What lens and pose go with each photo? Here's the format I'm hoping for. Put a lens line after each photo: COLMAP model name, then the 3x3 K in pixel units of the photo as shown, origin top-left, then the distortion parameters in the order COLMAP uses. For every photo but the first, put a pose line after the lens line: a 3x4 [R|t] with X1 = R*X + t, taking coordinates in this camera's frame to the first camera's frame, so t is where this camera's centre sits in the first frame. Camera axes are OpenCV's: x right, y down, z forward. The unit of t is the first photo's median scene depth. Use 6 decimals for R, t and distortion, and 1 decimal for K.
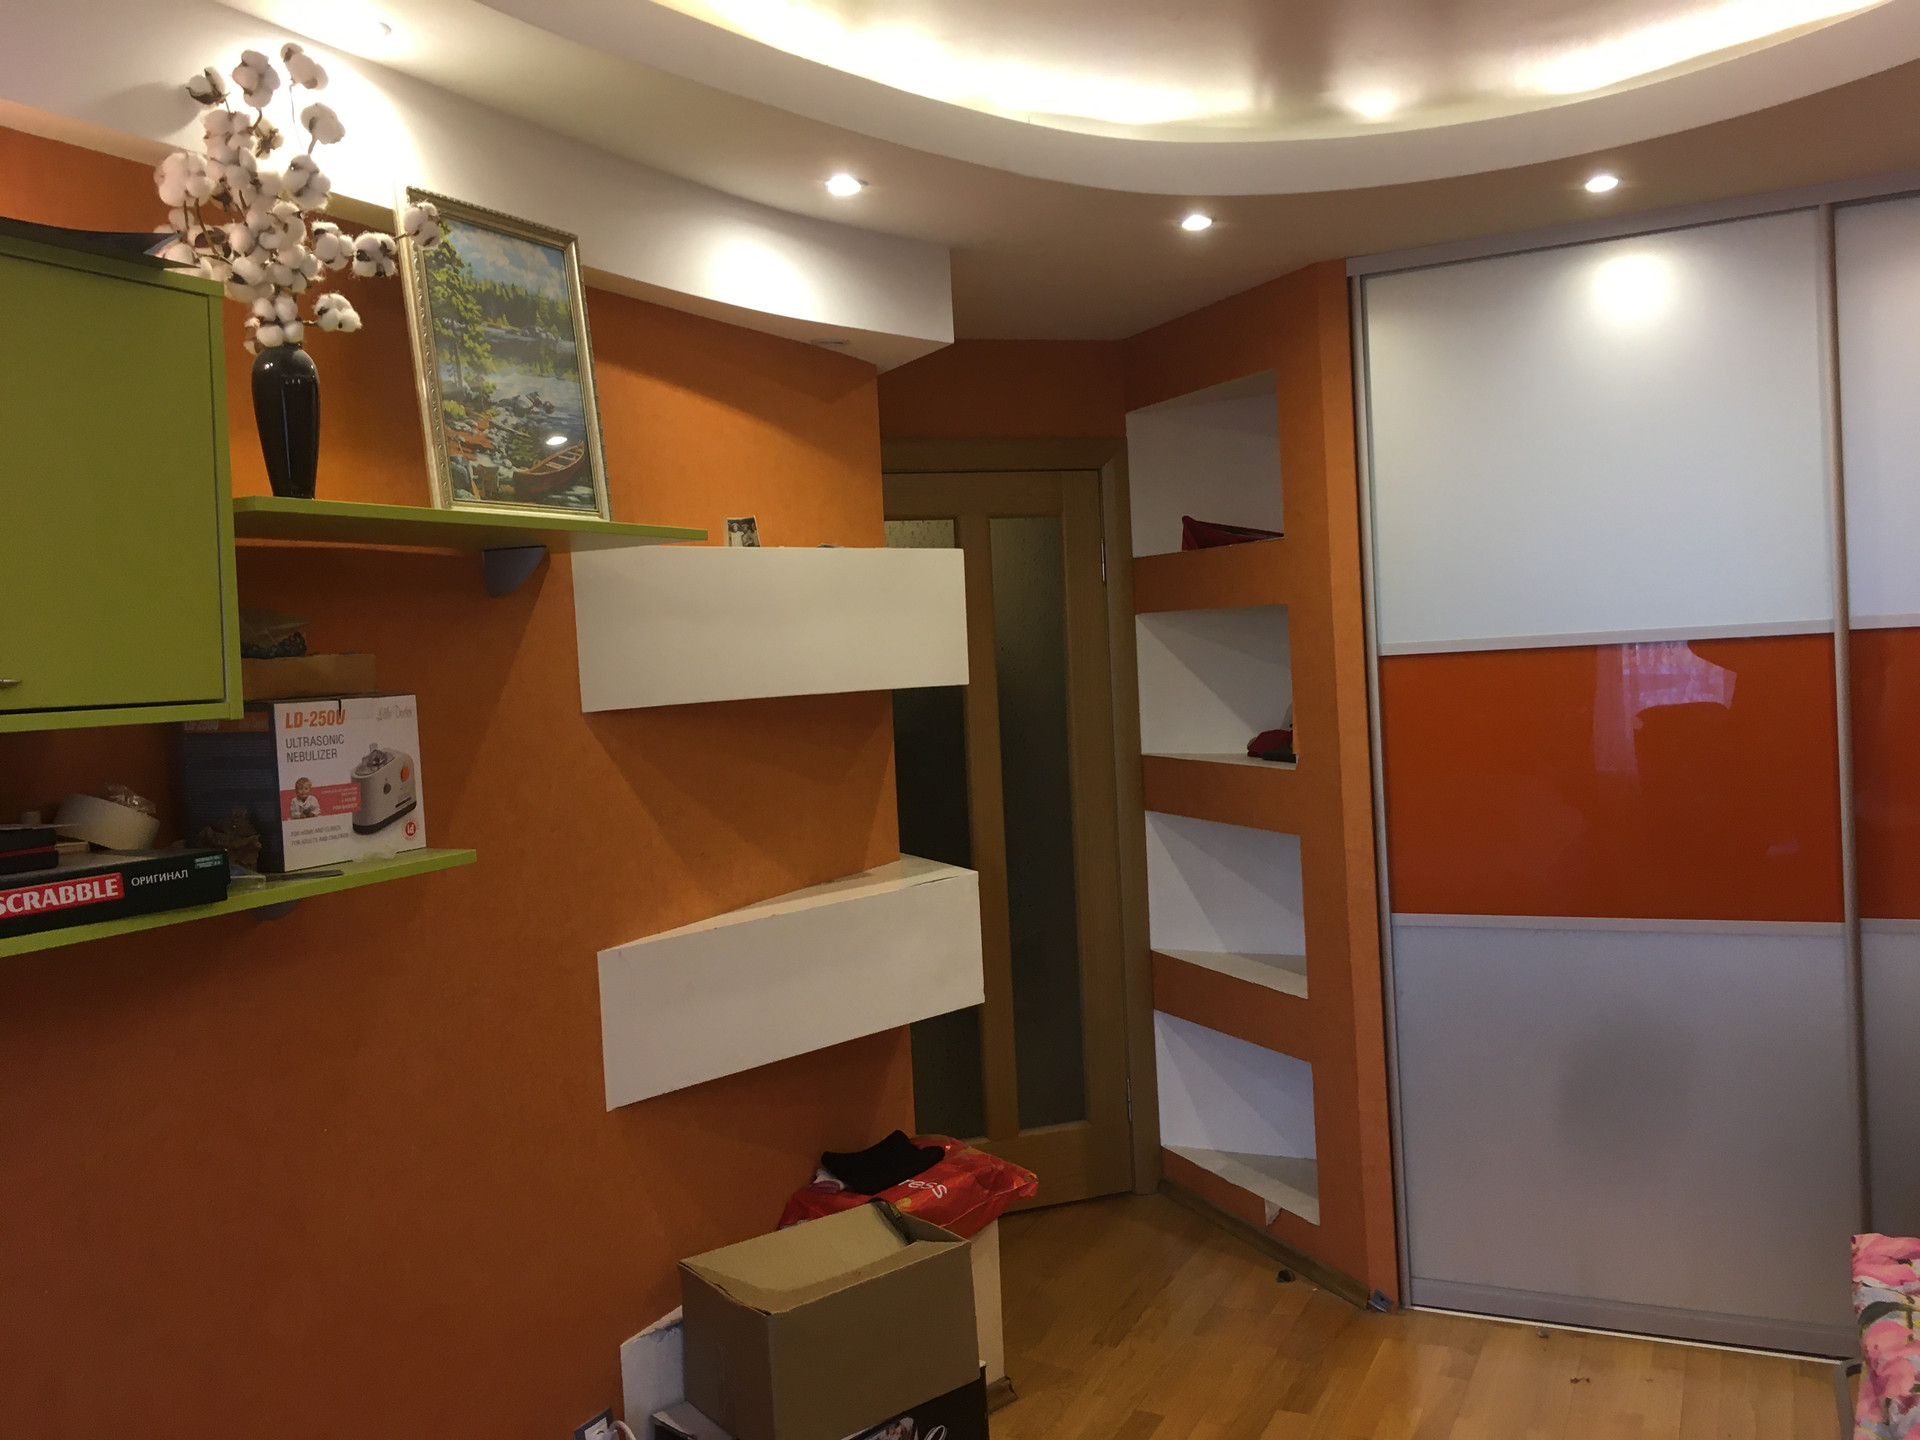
lens RADIAL K [[1642.3, 0, 959.1], [0, 1642.3, 716.7], [0, 0, 1]] dist [0.065591, -0.086155]
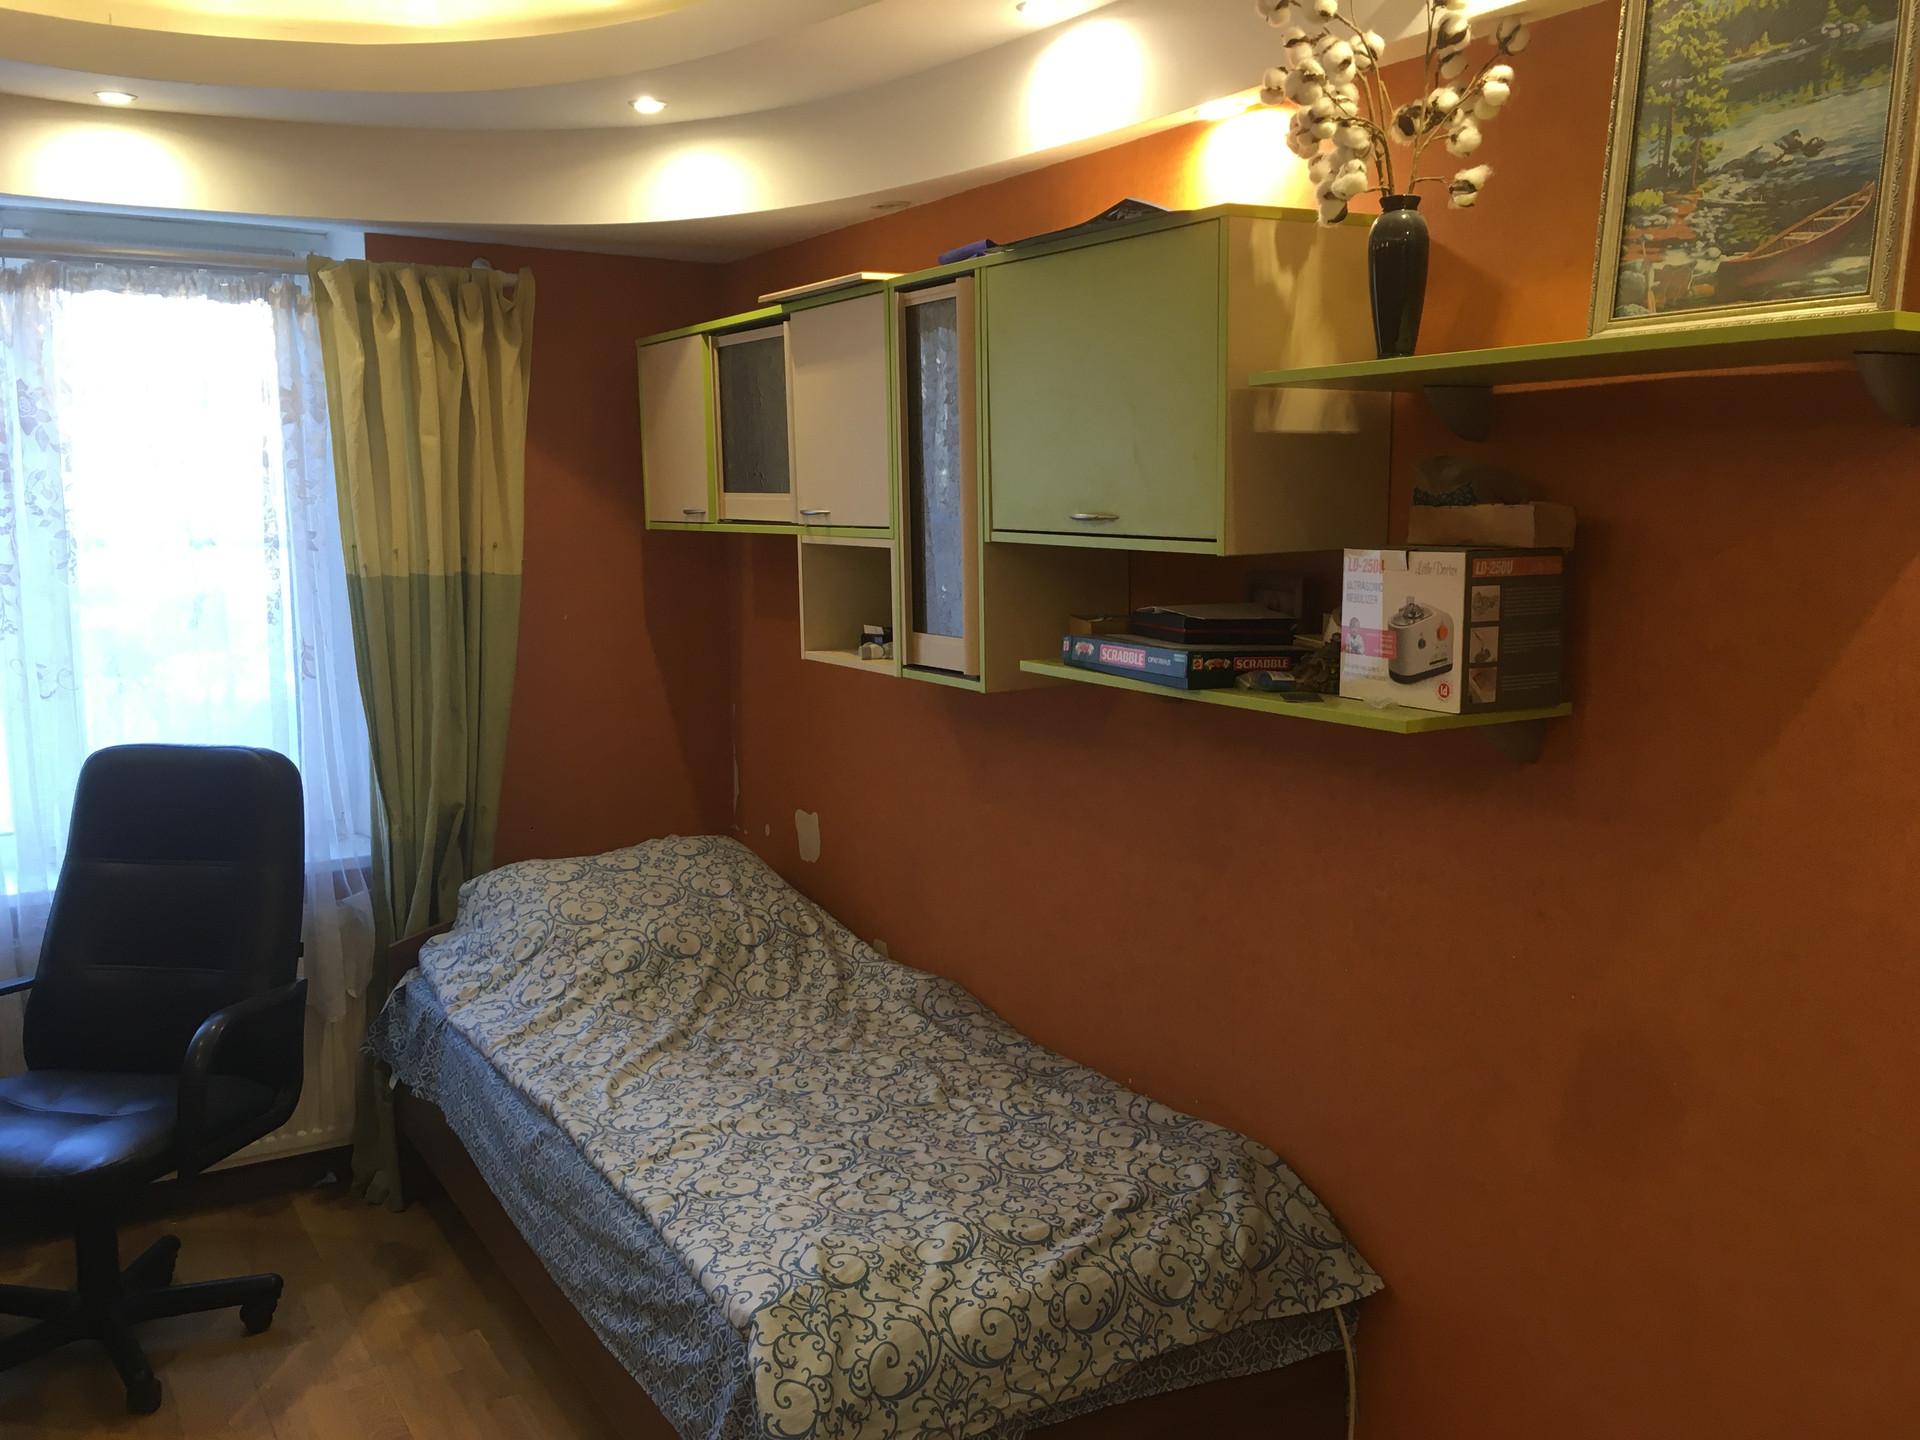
lens RADIAL K [[1642.3, 0, 964.7], [0, 1642.3, 719.3], [0, 0, 1]] dist [0.065591, -0.086155]
pose [[-0.532060, 0.160611, -0.831334, 0.567688], [-0.010322, 0.980541, 0.196043, -0.093006], [0.846644, 0.112887, -0.520049, 1.149352]]
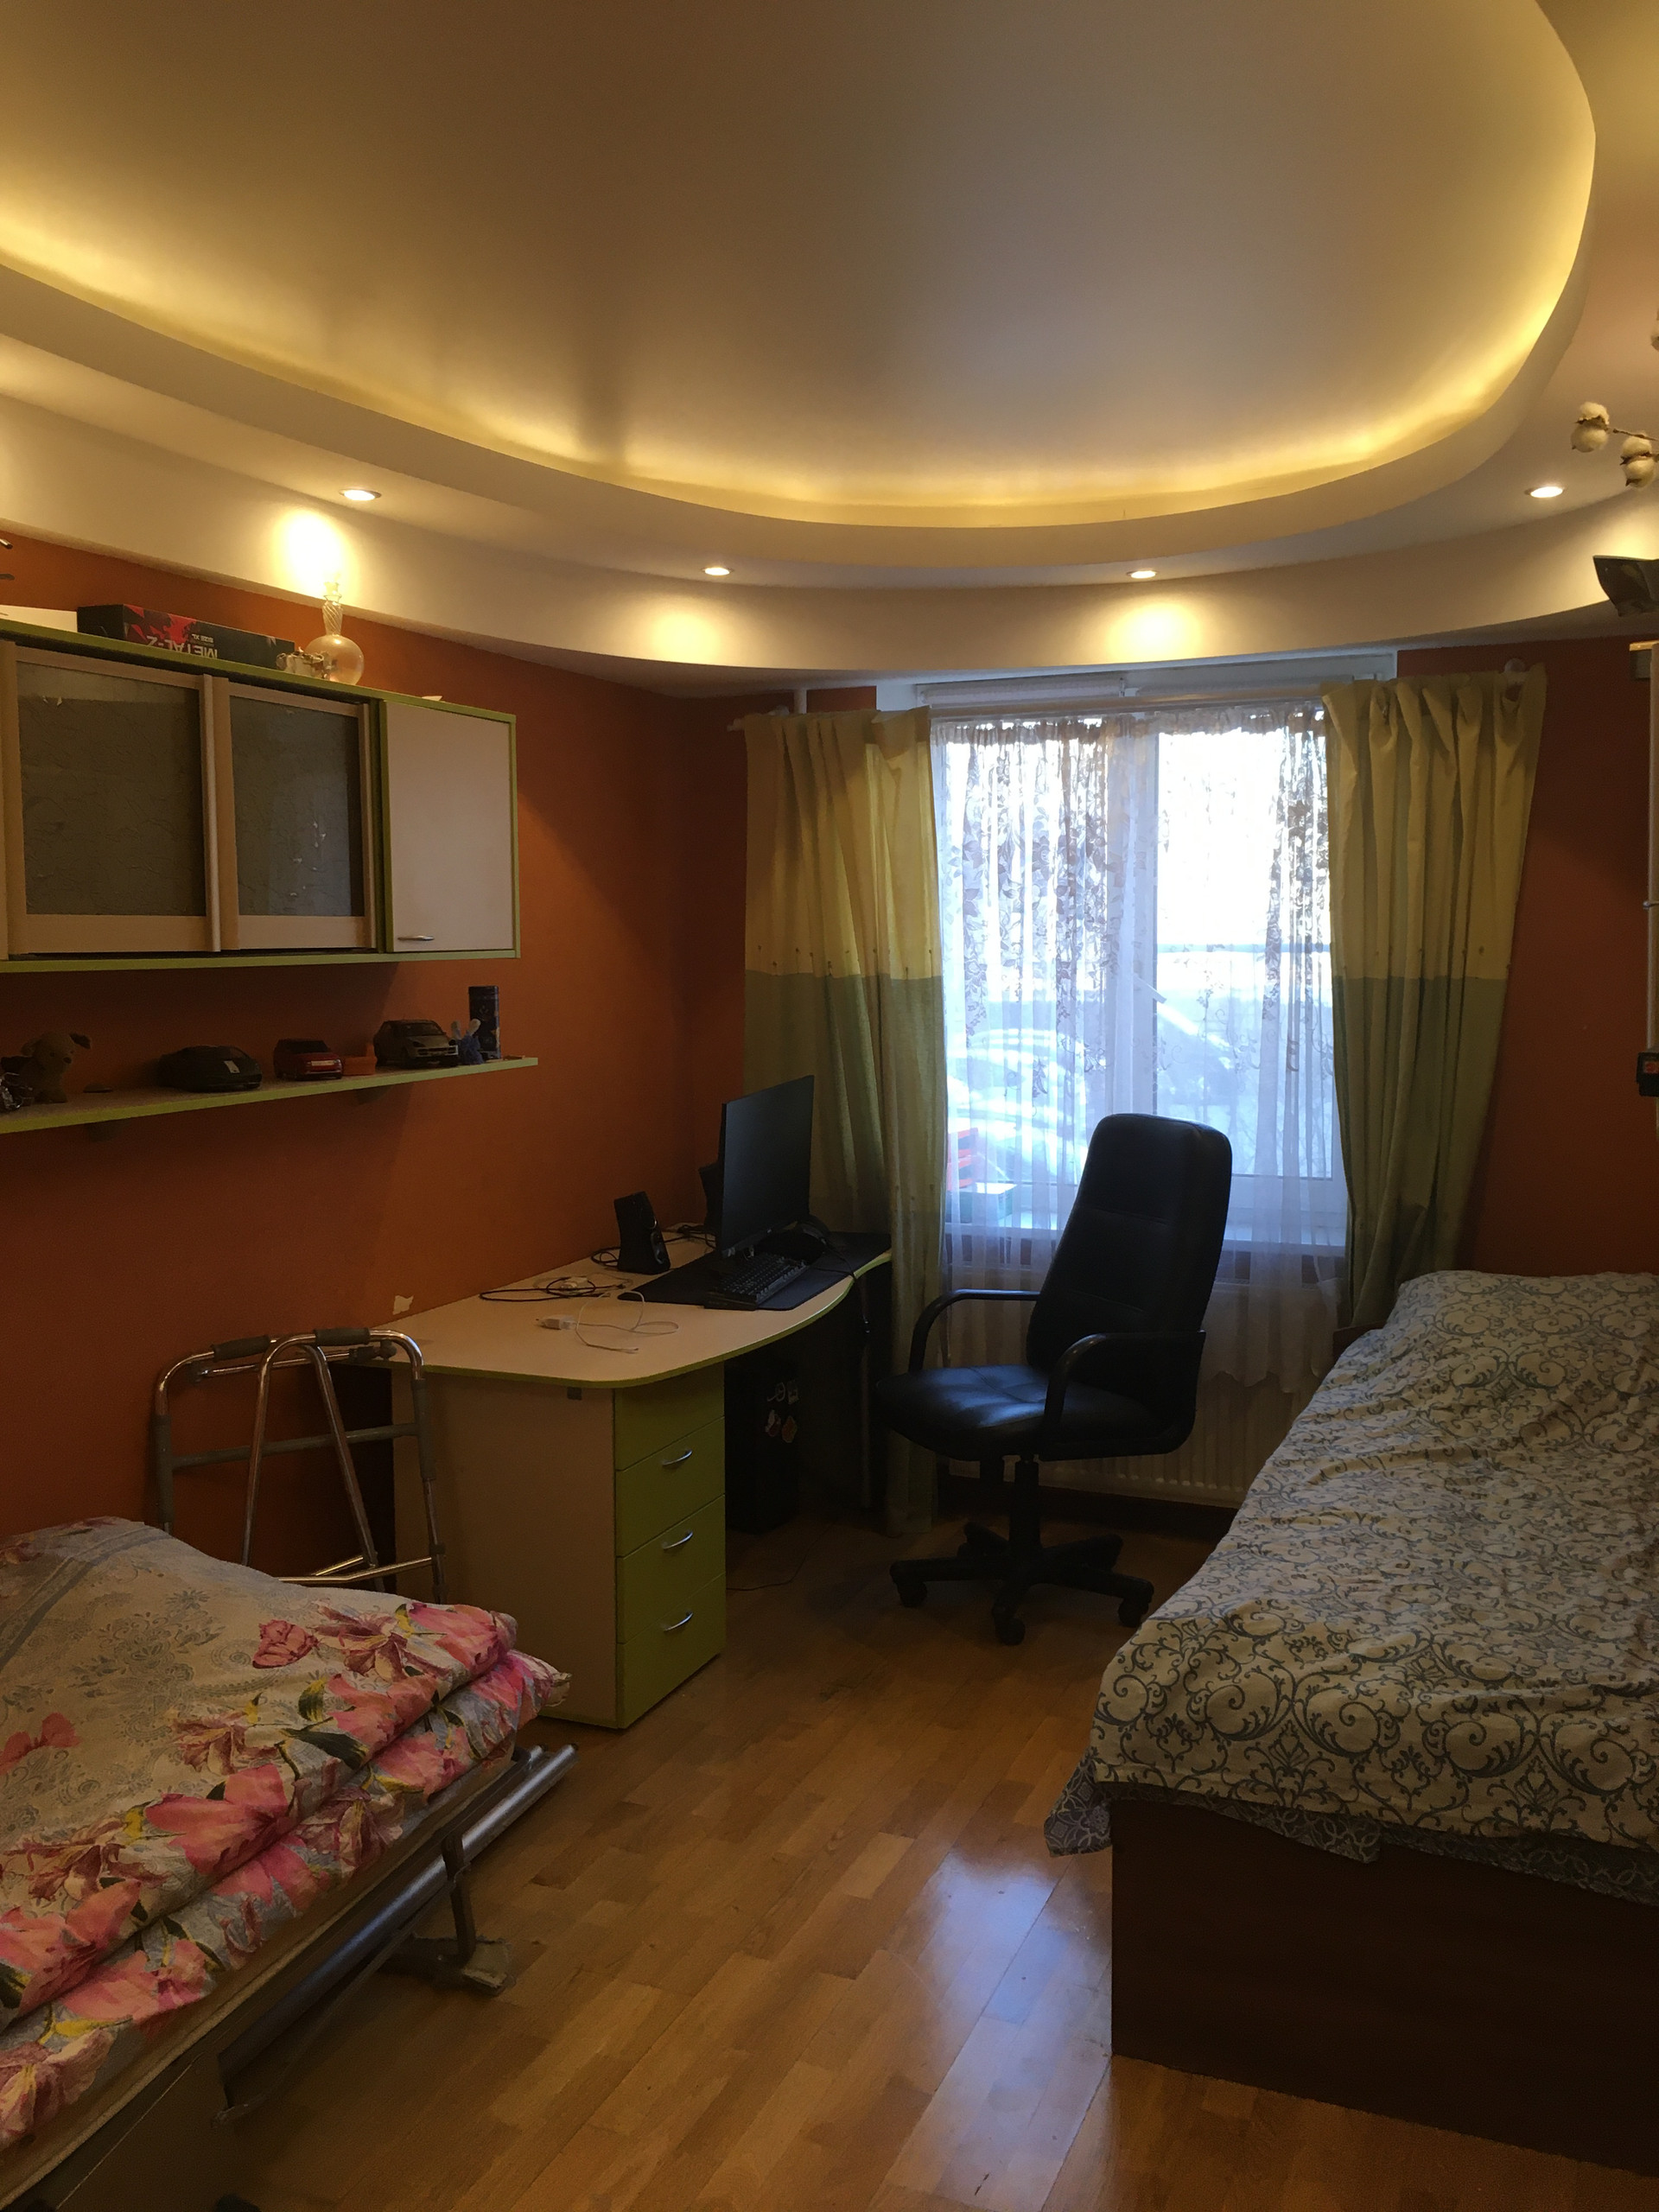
lens RADIAL K [[1892.0, 0, 827.6], [0, 1892.0, 1115.4], [0, 0, 1]] dist [0.065591, -0.086155]
pose [[-0.996658, 0.063072, -0.051918, 0.068911], [0.055079, 0.988170, 0.143128, -0.073487], [0.060331, 0.139790, -0.988341, 1.841565]]
